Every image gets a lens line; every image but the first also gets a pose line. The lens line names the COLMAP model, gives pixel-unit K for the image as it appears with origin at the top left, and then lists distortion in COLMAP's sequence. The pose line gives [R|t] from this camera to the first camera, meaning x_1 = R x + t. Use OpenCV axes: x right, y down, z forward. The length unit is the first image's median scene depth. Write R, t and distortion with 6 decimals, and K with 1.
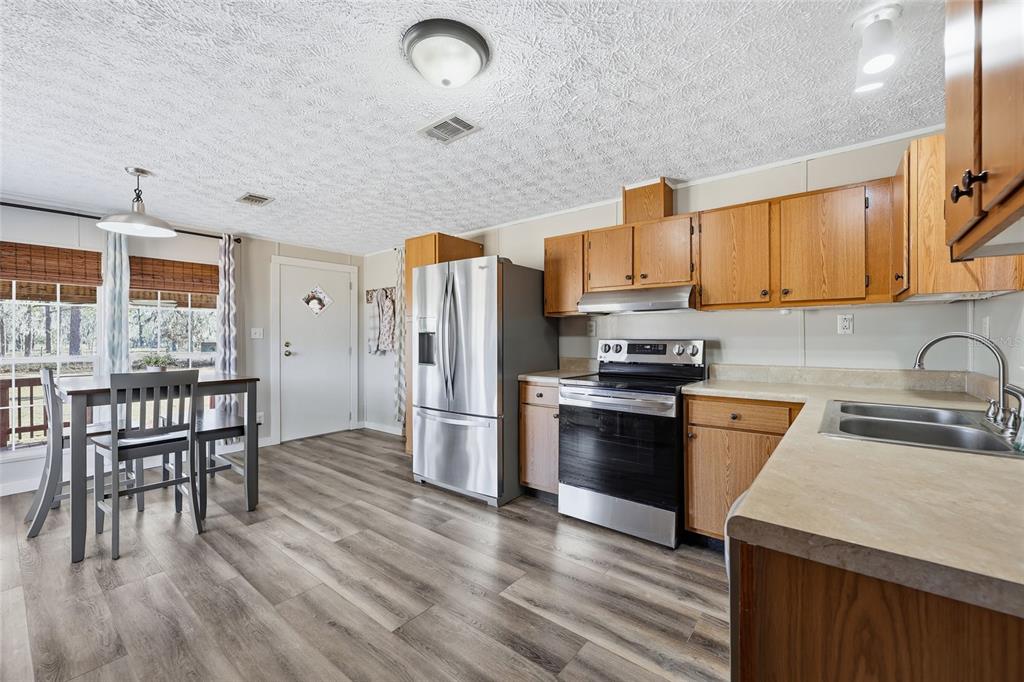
lens RADIAL K [[418.9, 0, 515.6], [0, 418.9, 335.9], [0, 0, 1]] dist [0.000649, 0.000052]
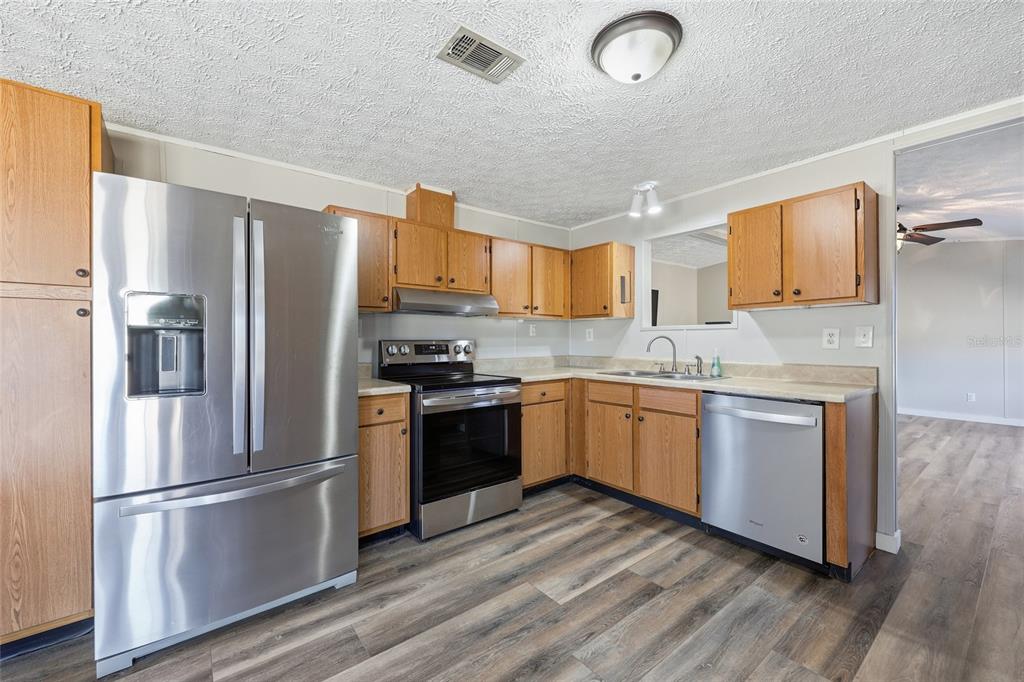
lens RADIAL K [[415.4, 0, 511.6], [0, 415.4, 338.3], [0, 0, 1]] dist [0.000180, -0.000002]
pose [[0.223691, 0.004353, 0.974650, -0.913848], [0.000271, 0.999990, -0.004529, 0.011640], [-0.974660, 0.001277, 0.223688, 0.825643]]
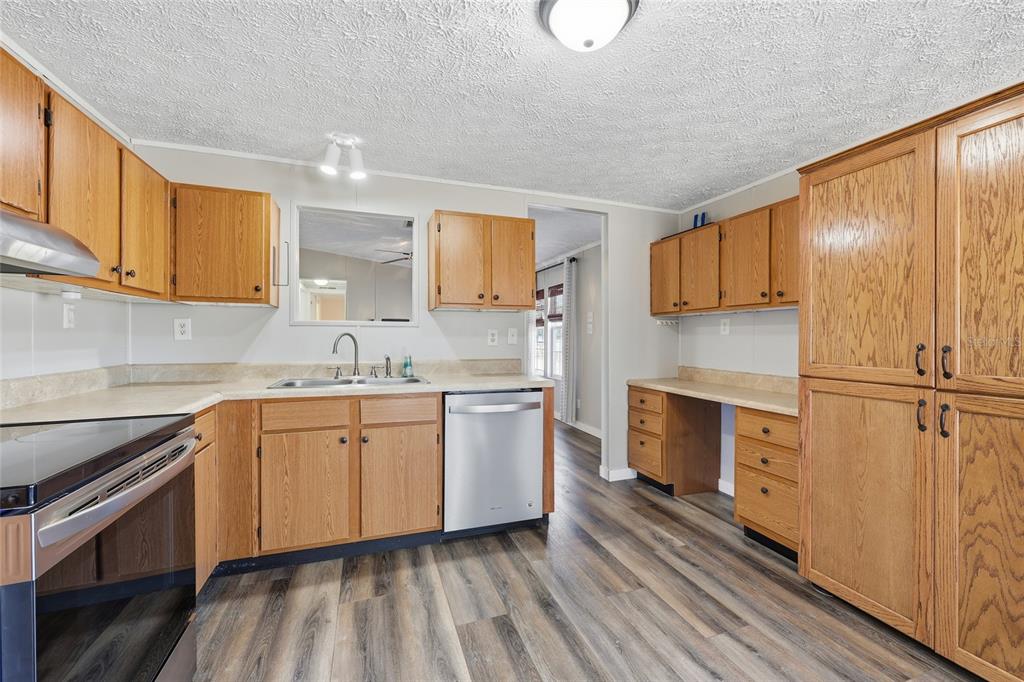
lens RADIAL K [[415.4, 0, 511.6], [0, 415.4, 338.3], [0, 0, 1]] dist [0.000180, -0.000002]
pose [[-0.852495, -0.001708, 0.522733, -0.375237], [-0.003658, 0.999990, -0.002697, 0.013165], [-0.522723, -0.004211, -0.852492, 1.409127]]
